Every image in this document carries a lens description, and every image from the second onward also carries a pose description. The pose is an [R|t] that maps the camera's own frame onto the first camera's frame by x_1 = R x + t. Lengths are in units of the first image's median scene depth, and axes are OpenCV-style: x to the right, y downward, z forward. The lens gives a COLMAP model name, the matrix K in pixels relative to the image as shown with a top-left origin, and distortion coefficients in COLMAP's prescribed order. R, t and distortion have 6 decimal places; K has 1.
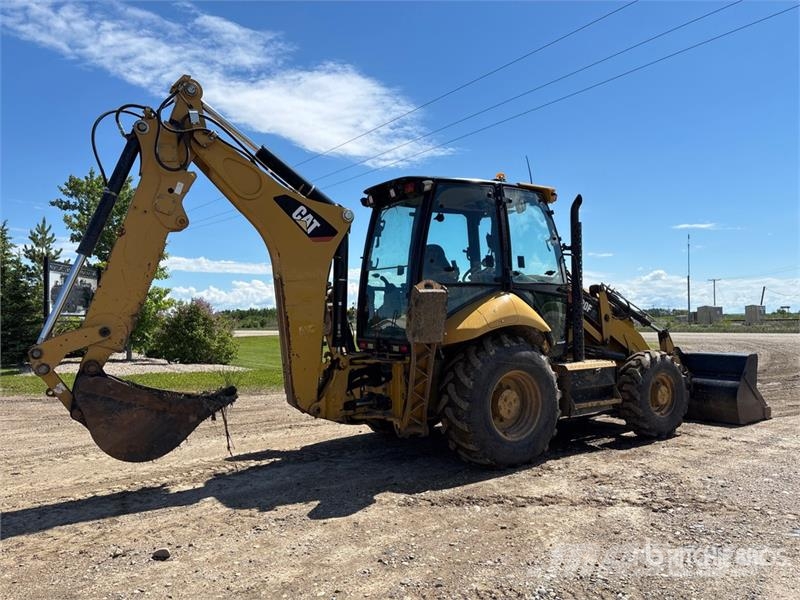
lens RADIAL K [[606.8, 0, 399.5], [0, 606.8, 293.0], [0, 0, 1]] dist [0.047233, -0.053132]
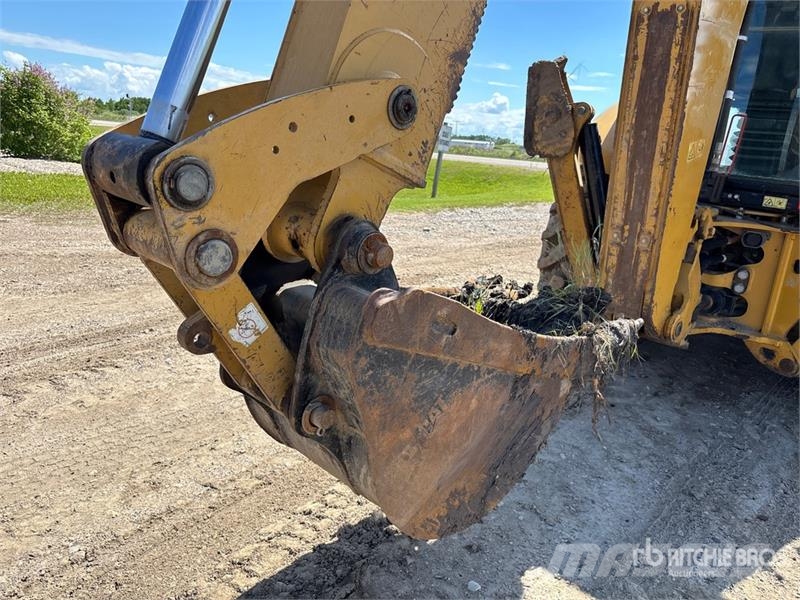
lens RADIAL K [[606.8, 0, 403.2], [0, 606.8, 292.8], [0, 0, 1]] dist [0.047233, -0.053132]
pose [[0.955966, 0.020139, 0.292784, -0.467659], [-0.107002, 0.952886, 0.283829, 0.054976], [-0.273274, -0.302659, 0.913082, 0.629322]]
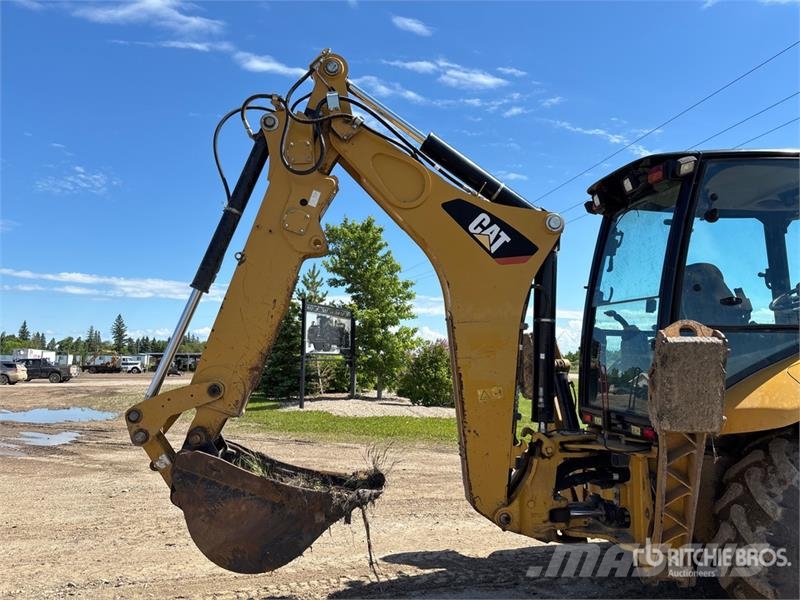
lens RADIAL K [[606.8, 0, 401.6], [0, 606.8, 301.9], [0, 0, 1]] dist [0.047233, -0.053132]
pose [[0.911720, -0.015171, -0.410531, 0.036298], [-0.005263, 0.998805, -0.048598, -0.008794], [0.410778, 0.046468, 0.910551, 0.337492]]
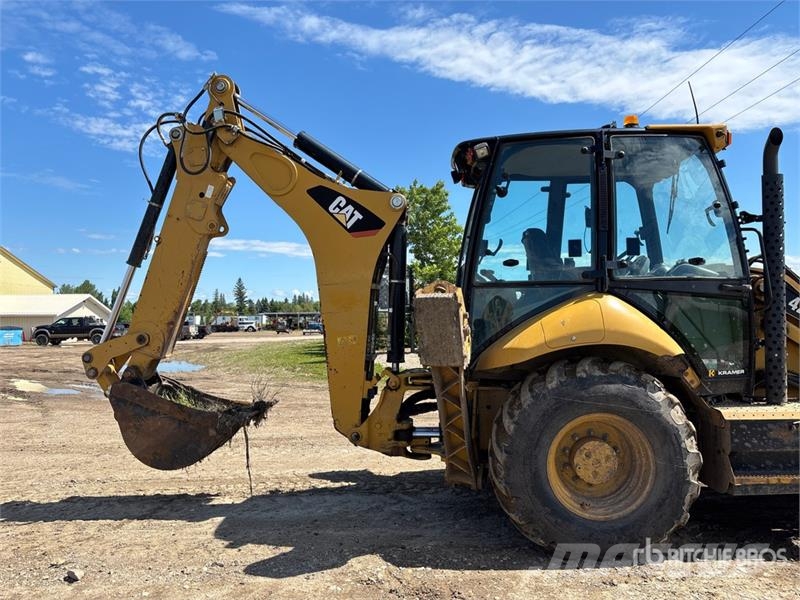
lens RADIAL K [[606.8, 0, 398.8], [0, 606.8, 300.1], [0, 0, 1]] dist [0.047233, -0.053132]
pose [[0.822412, -0.004969, -0.568871, 0.390659], [0.018178, 0.999681, 0.017547, -0.010683], [0.568602, -0.024772, 0.822240, 0.338001]]
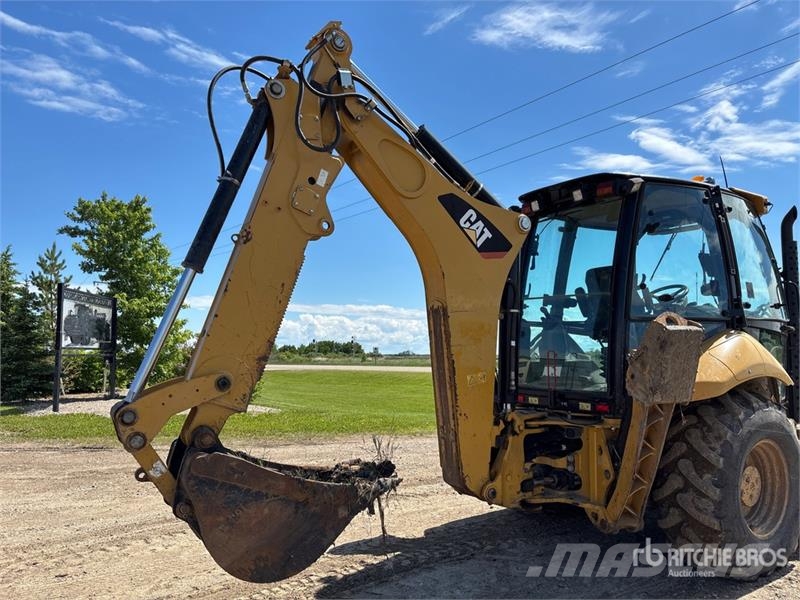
lens RADIAL K [[606.8, 0, 403.0], [0, 606.8, 300.8], [0, 0, 1]] dist [0.047233, -0.053132]
pose [[0.999837, 0.013333, 0.012148, -0.248053], [-0.012793, 0.998972, -0.043487, -0.000347], [-0.012715, 0.043324, 0.998980, 0.273774]]
